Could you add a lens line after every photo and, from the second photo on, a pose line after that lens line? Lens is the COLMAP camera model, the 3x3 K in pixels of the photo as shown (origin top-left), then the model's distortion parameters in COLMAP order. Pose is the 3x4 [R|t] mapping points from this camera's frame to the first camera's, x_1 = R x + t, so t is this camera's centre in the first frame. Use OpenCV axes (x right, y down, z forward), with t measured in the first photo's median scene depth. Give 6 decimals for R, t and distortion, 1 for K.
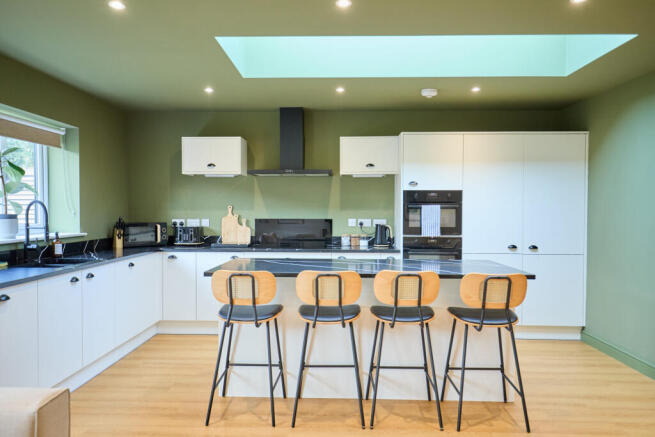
lens RADIAL K [[474.8, 0, 324.1], [0, 474.8, 222.4], [0, 0, 1]] dist [-0.006606, -0.001164]
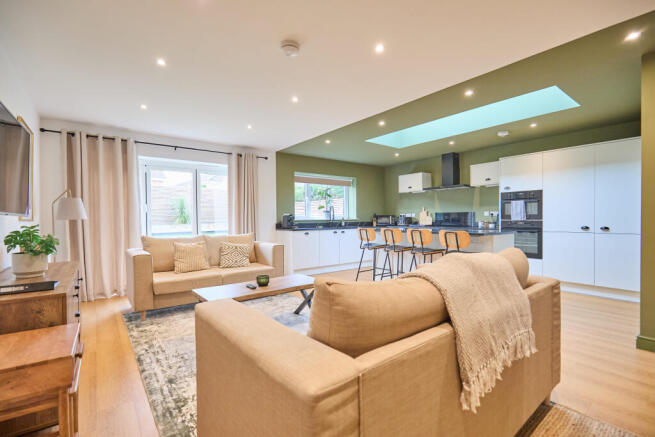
lens RADIAL K [[299.3, 0, 327.5], [0, 299.3, 230.5], [0, 0, 1]] dist [0.012758, 0.000152]
pose [[0.628844, 0.024557, -0.777144, 0.607401], [-0.008755, 0.999661, 0.024504, 0.044314], [0.777483, -0.008606, 0.628846, -0.145630]]
